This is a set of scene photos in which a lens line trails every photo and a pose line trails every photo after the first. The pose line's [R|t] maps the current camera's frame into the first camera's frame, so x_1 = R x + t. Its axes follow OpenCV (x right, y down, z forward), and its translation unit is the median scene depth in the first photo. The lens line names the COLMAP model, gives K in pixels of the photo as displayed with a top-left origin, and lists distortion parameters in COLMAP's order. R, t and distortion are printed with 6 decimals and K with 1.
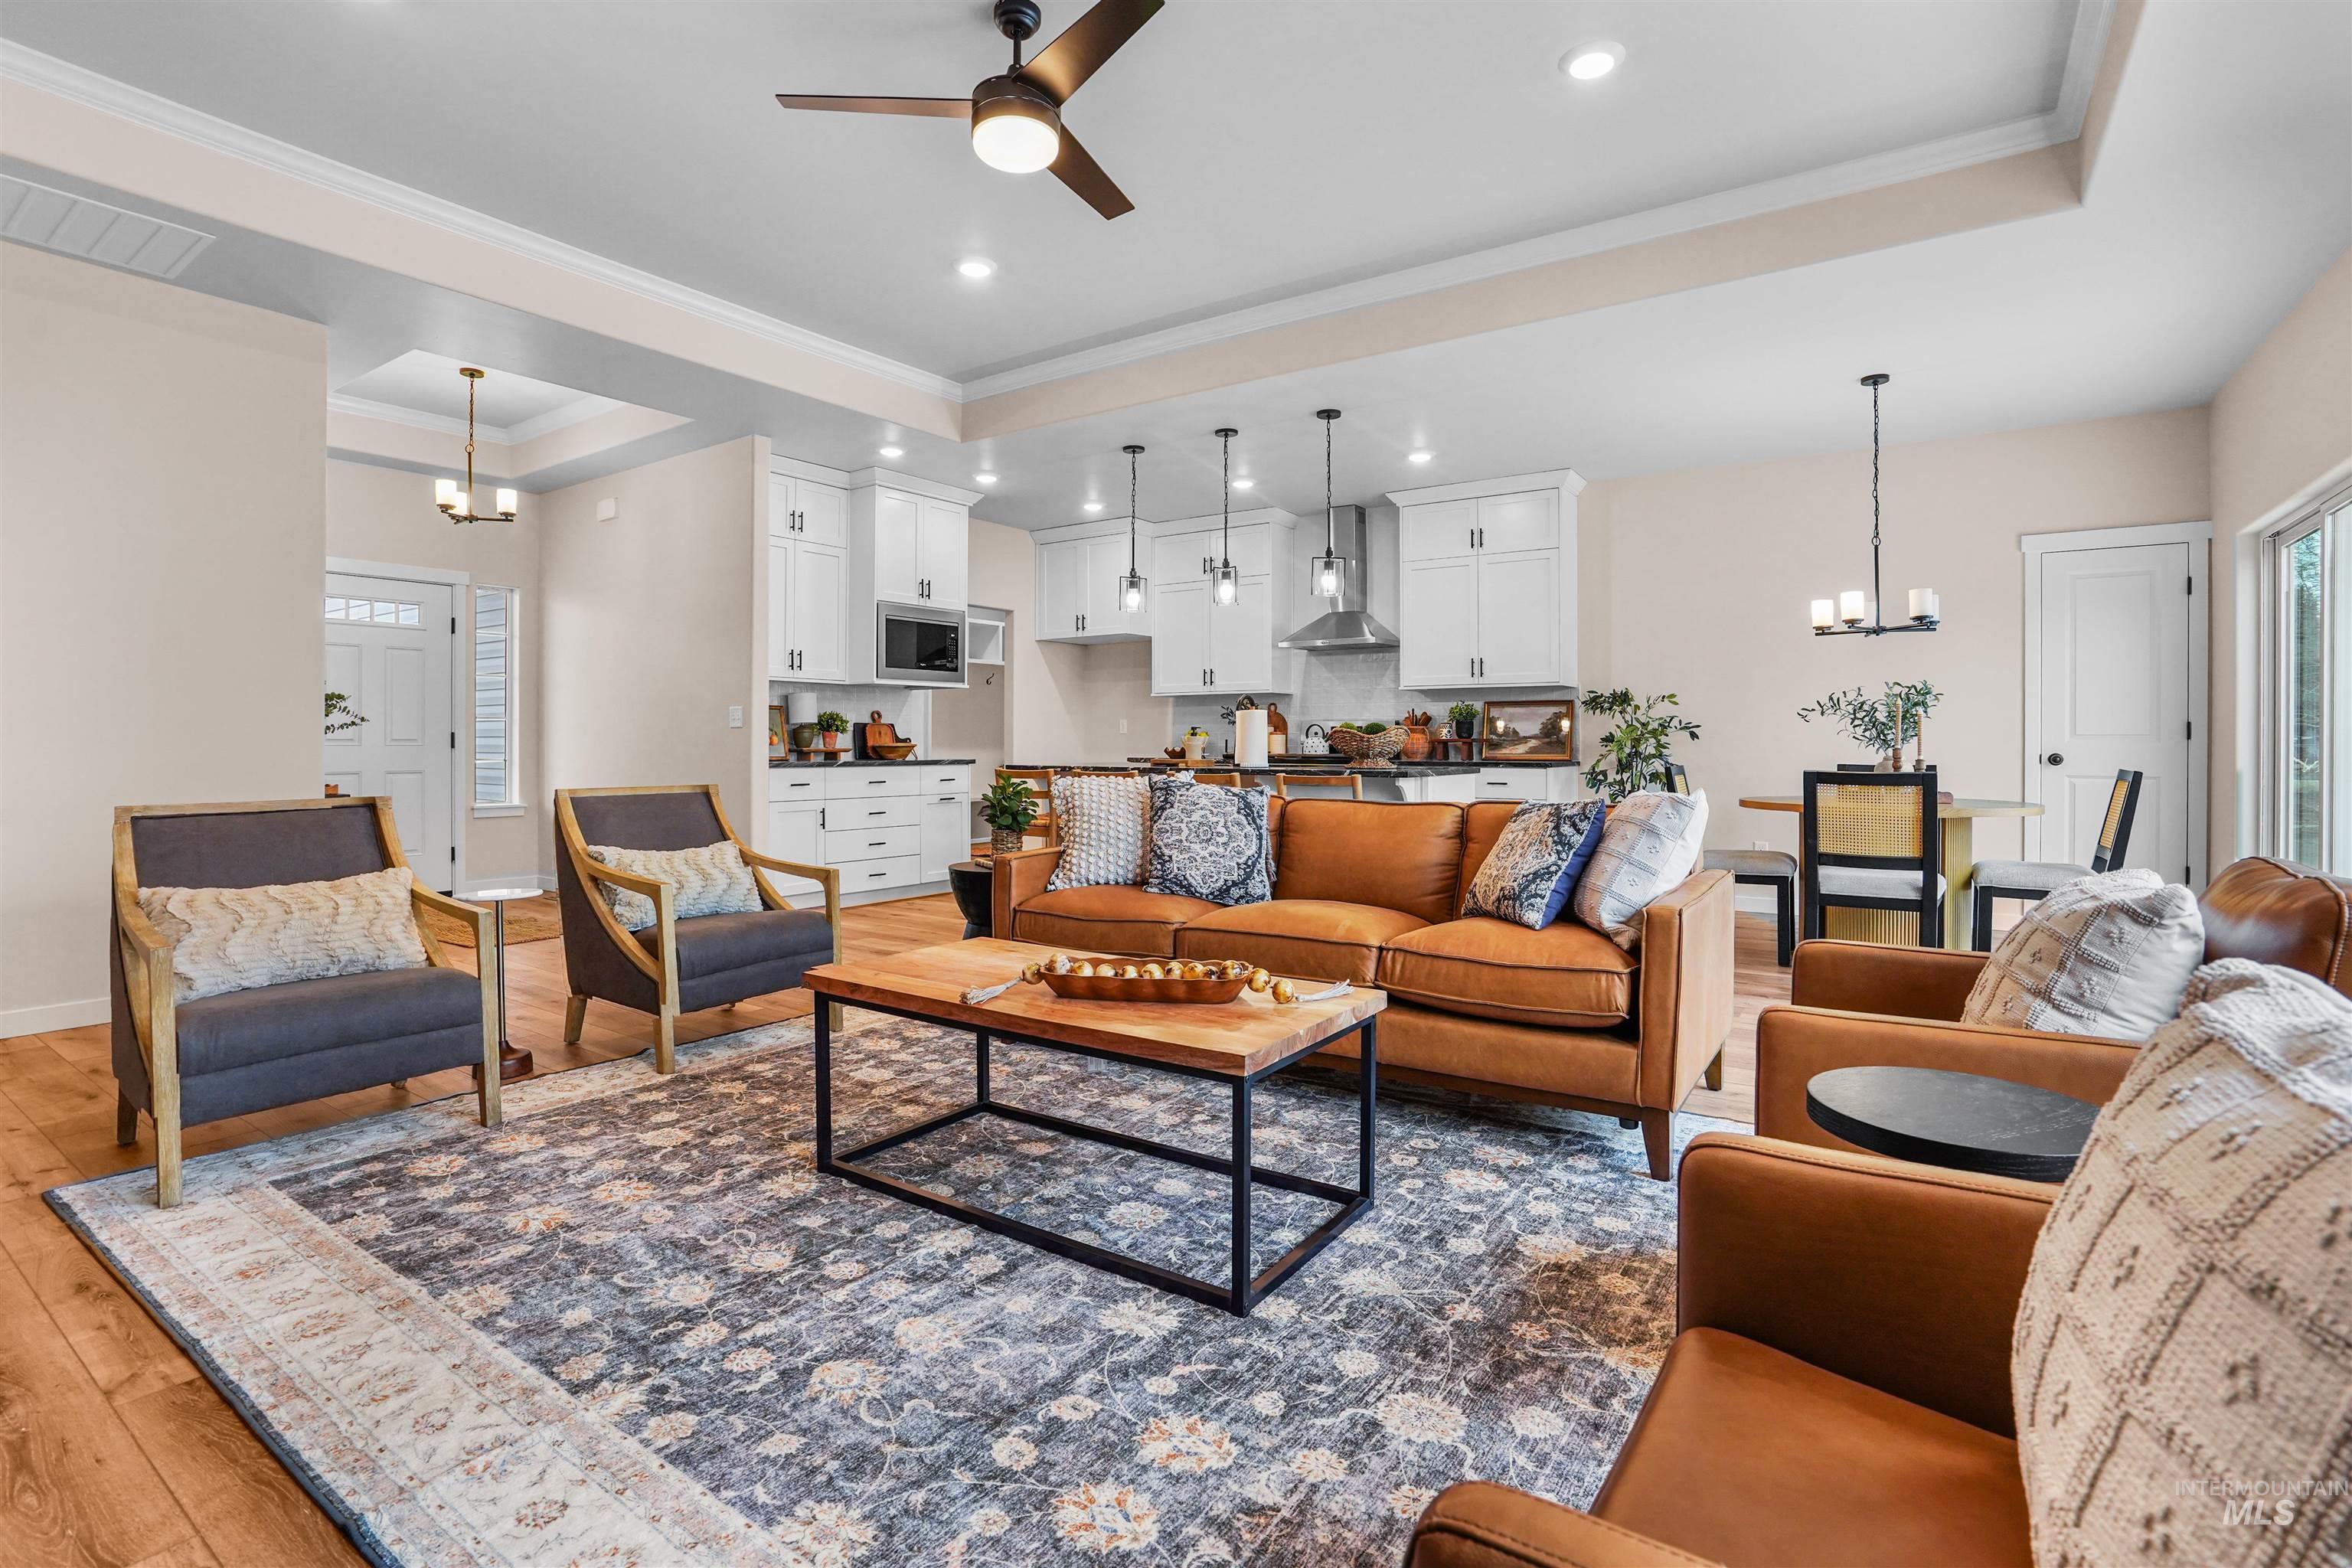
lens RADIAL K [[1103.4, 0, 1175.6], [0, 1103.4, 727.6], [0, 0, 1]] dist [-0.038426, 0.000169]
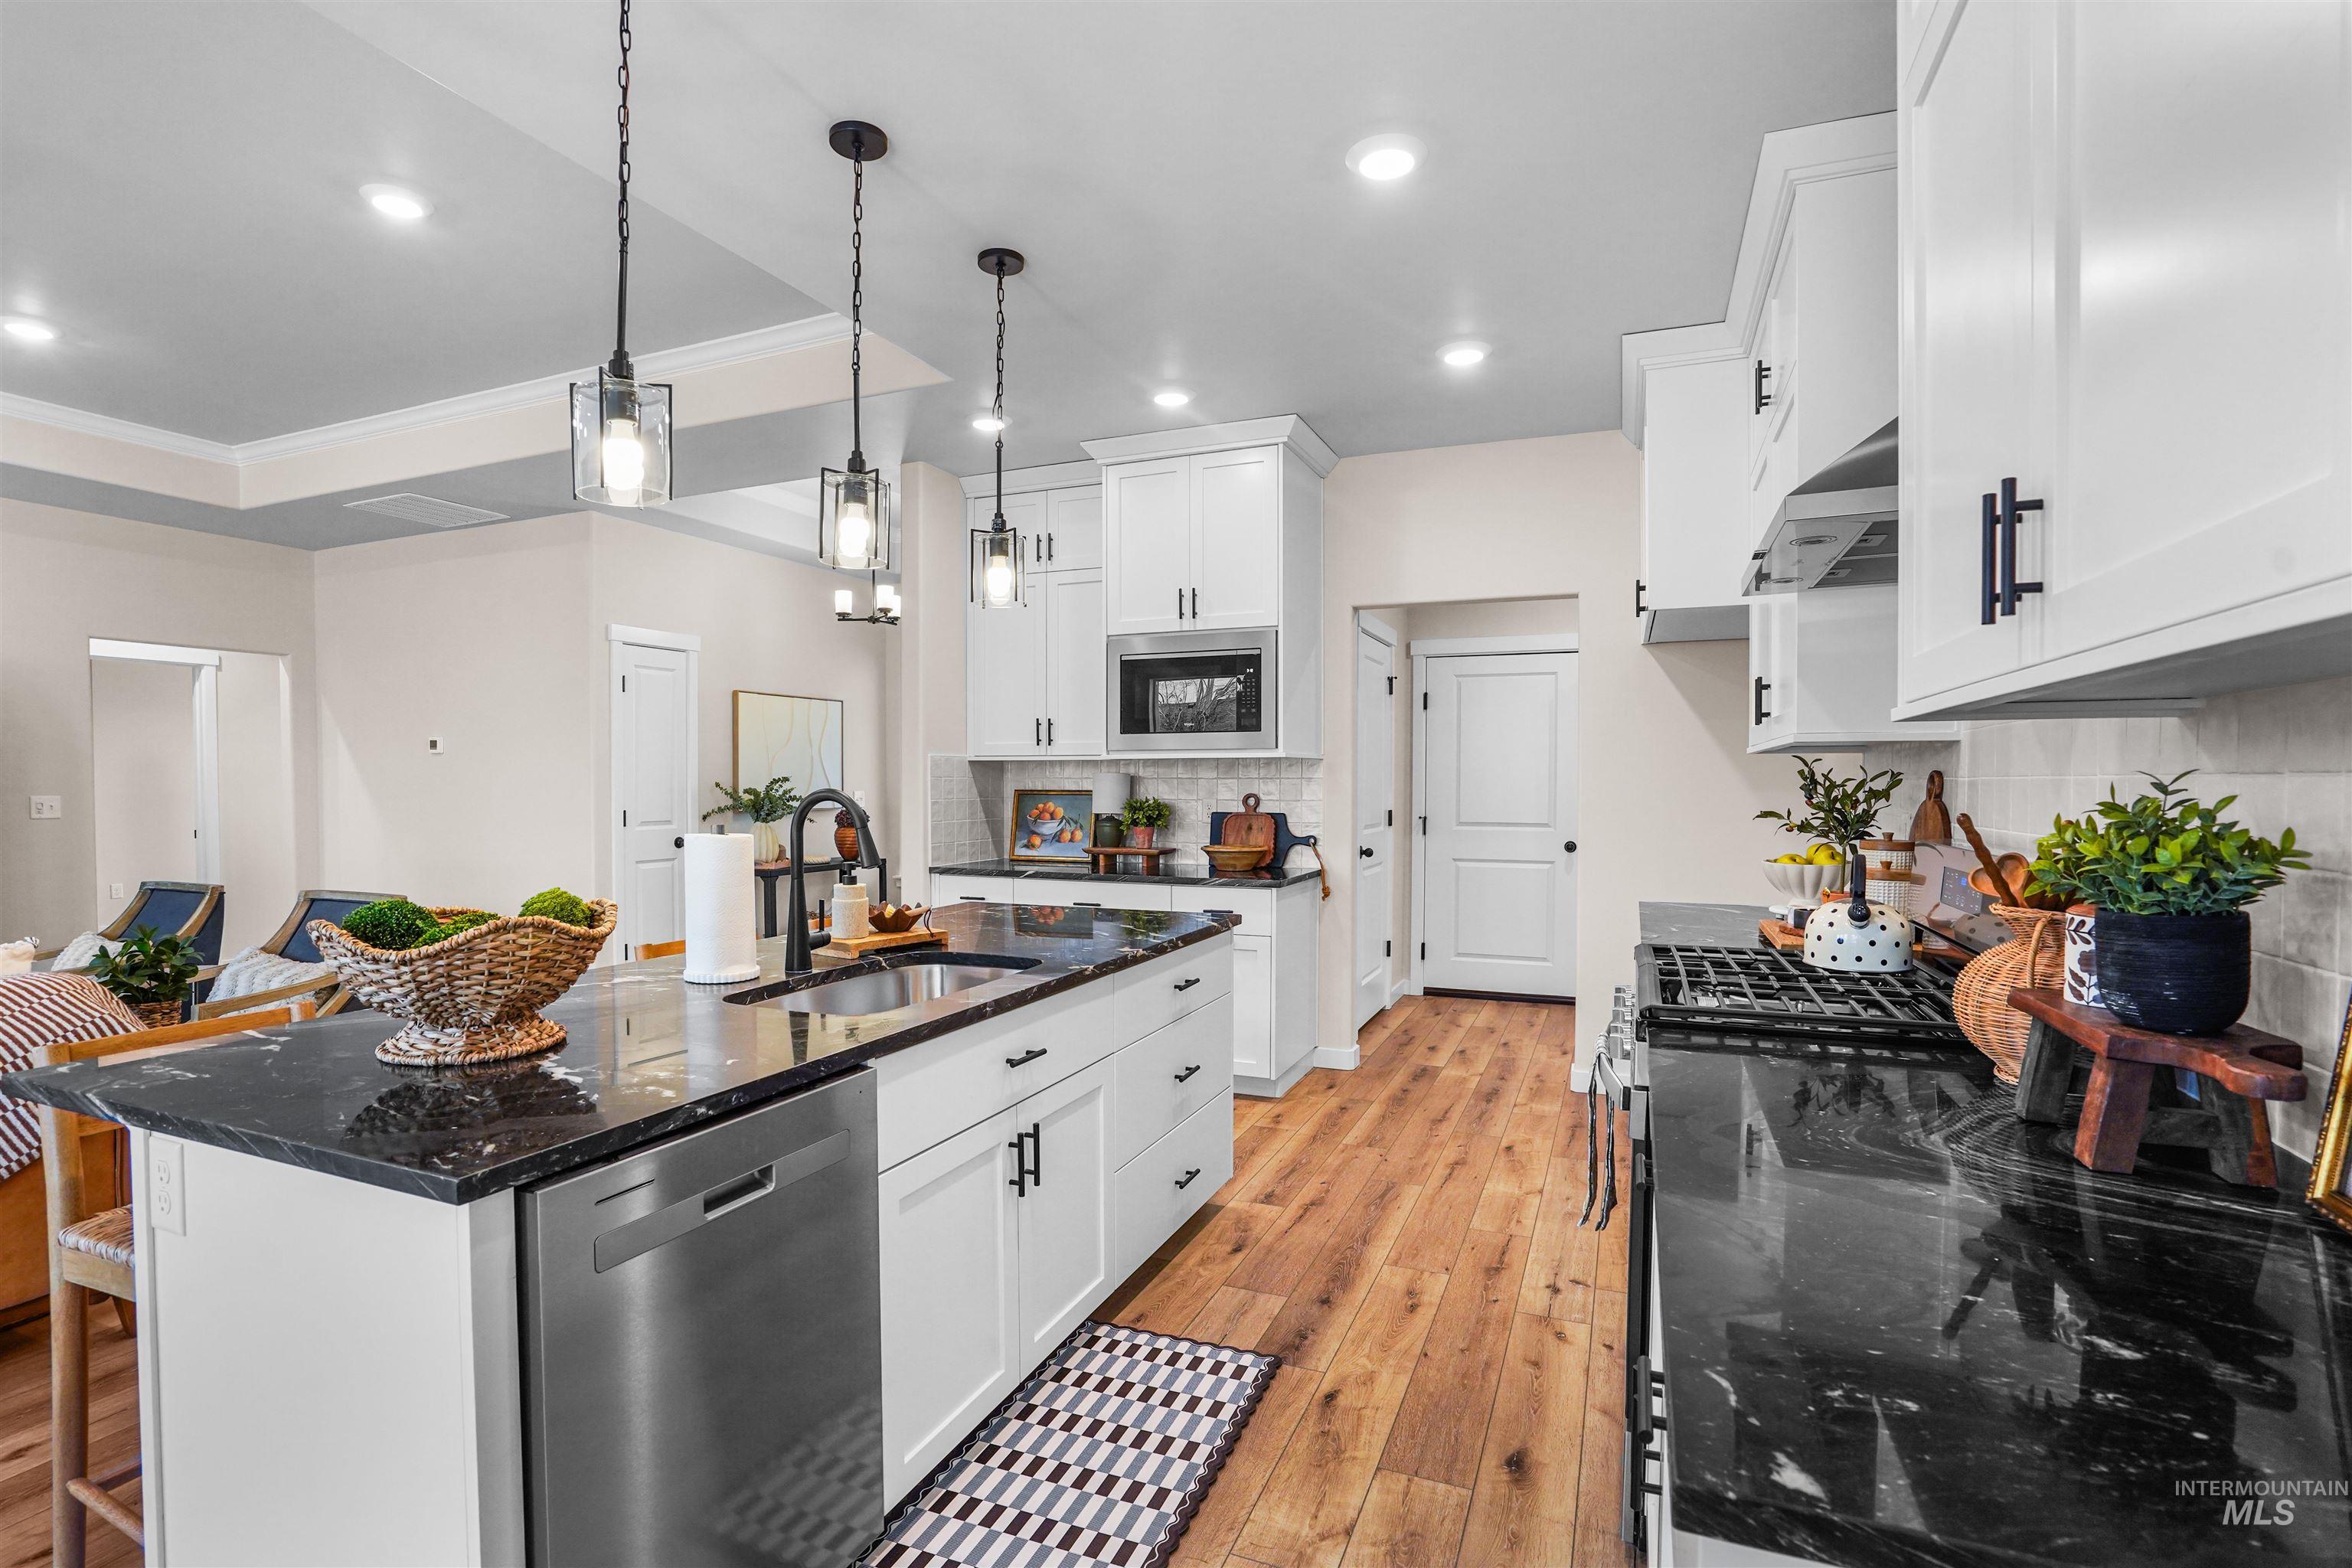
lens RADIAL K [[1108.3, 0, 1177.5], [0, 1108.3, 795.5], [0, 0, 1]] dist [-0.071980, -0.000031]
pose [[0.206314, 0.012797, -0.978402, 0.388647], [0.011798, 0.999809, 0.015565, -0.026586], [0.978415, -0.014755, 0.206124, 0.863095]]
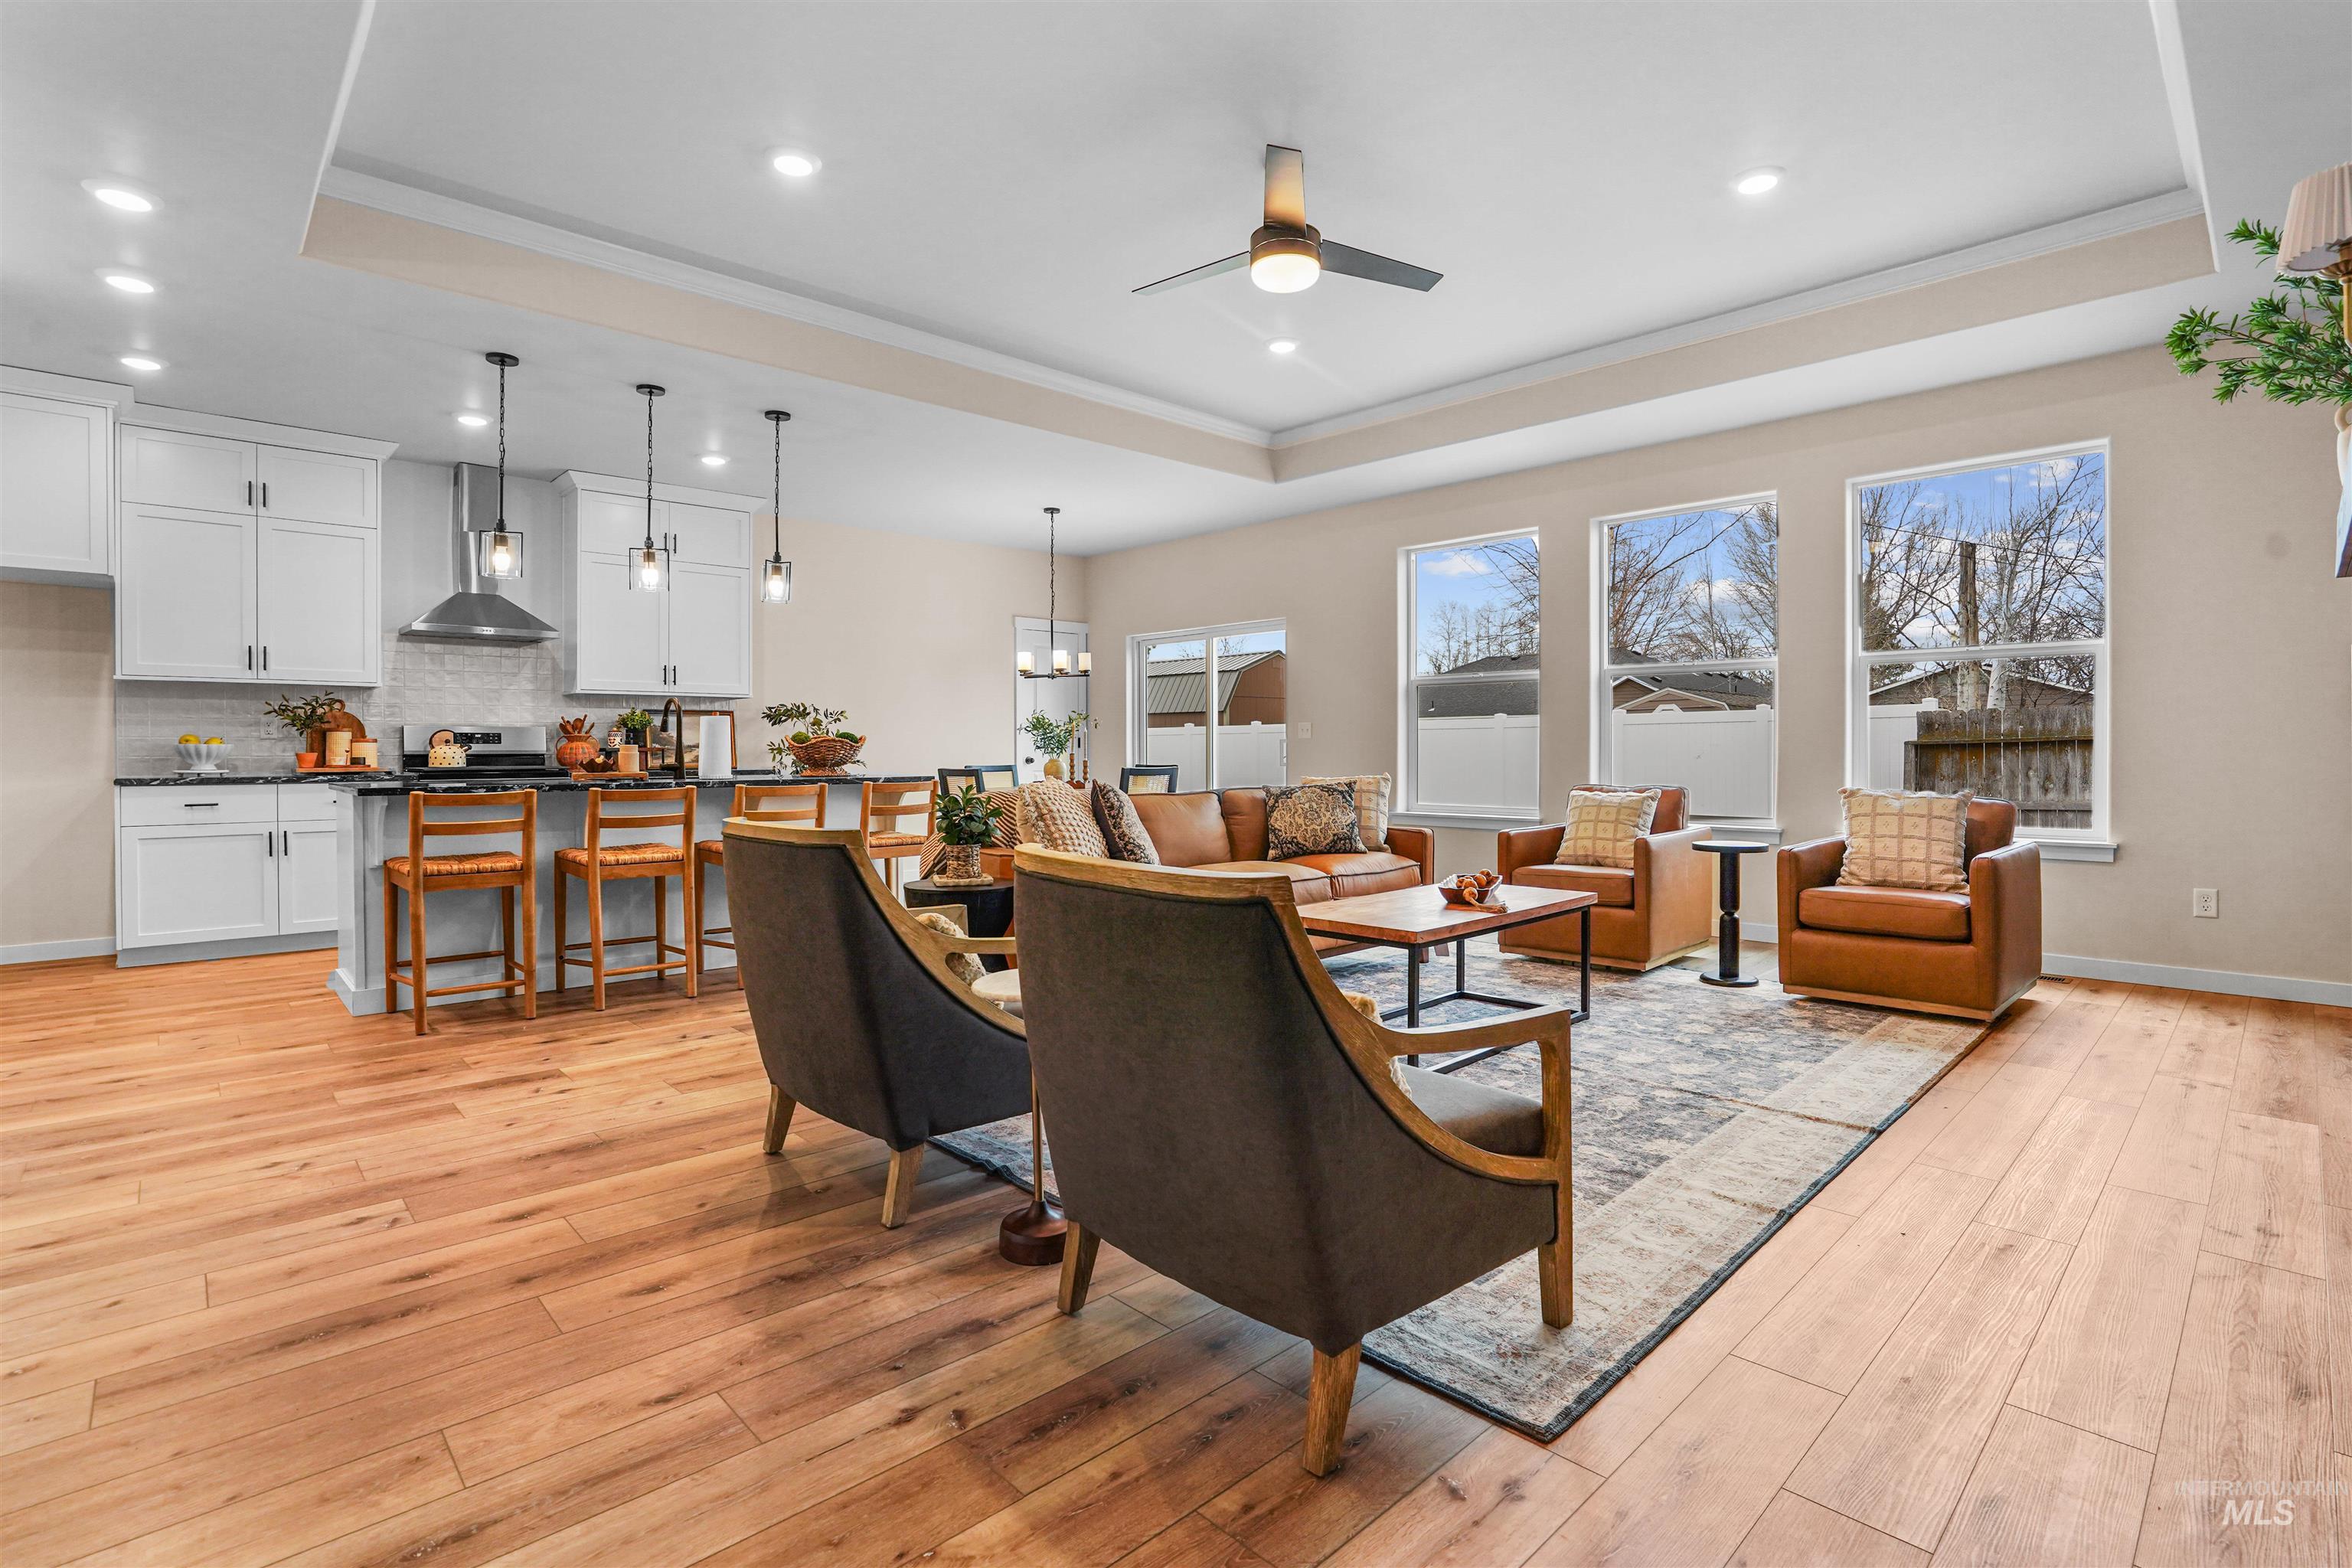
lens RADIAL K [[1097.3, 0, 1170.3], [0, 1097.3, 757.9], [0, 0, 1]] dist [-0.044636, 0.016665]
pose [[0.216983, -0.009296, 0.976131, -0.576424], [-0.009871, 0.999883, 0.011716, 0.003408], [-0.976125, -0.012178, 0.216866, 0.354095]]
